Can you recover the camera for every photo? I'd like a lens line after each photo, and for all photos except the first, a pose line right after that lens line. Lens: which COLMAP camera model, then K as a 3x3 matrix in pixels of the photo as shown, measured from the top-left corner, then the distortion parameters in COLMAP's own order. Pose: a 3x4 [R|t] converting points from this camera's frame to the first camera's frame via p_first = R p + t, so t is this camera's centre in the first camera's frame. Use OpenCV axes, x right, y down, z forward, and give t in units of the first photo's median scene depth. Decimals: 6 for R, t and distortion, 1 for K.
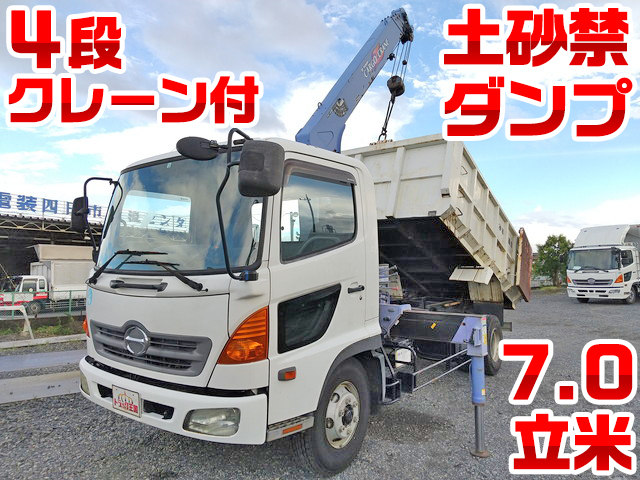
lens RADIAL K [[436.9, 0, 320.0], [0, 436.9, 240.0], [0, 0, 1]] dist [0.021256, -0.002651]
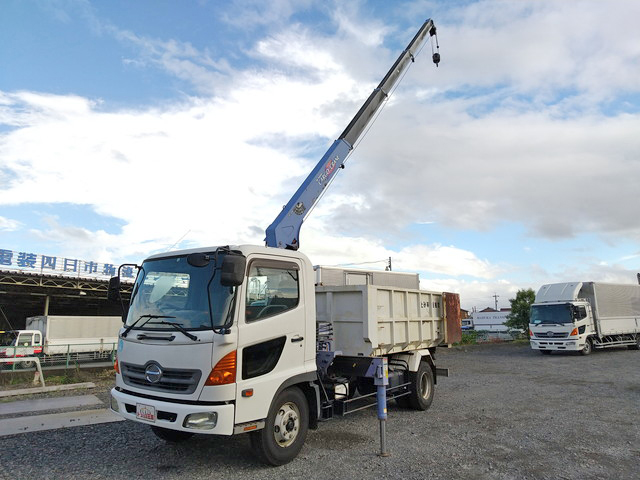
lens RADIAL K [[436.9, 0, 320.0], [0, 436.9, 240.0], [0, 0, 1]] dist [0.021256, -0.002651]
pose [[0.999844, 0.000963, 0.017634, 0.138837], [0.001136, 0.992939, -0.118620, -0.053974], [-0.017624, 0.118621, 0.992783, -0.581078]]
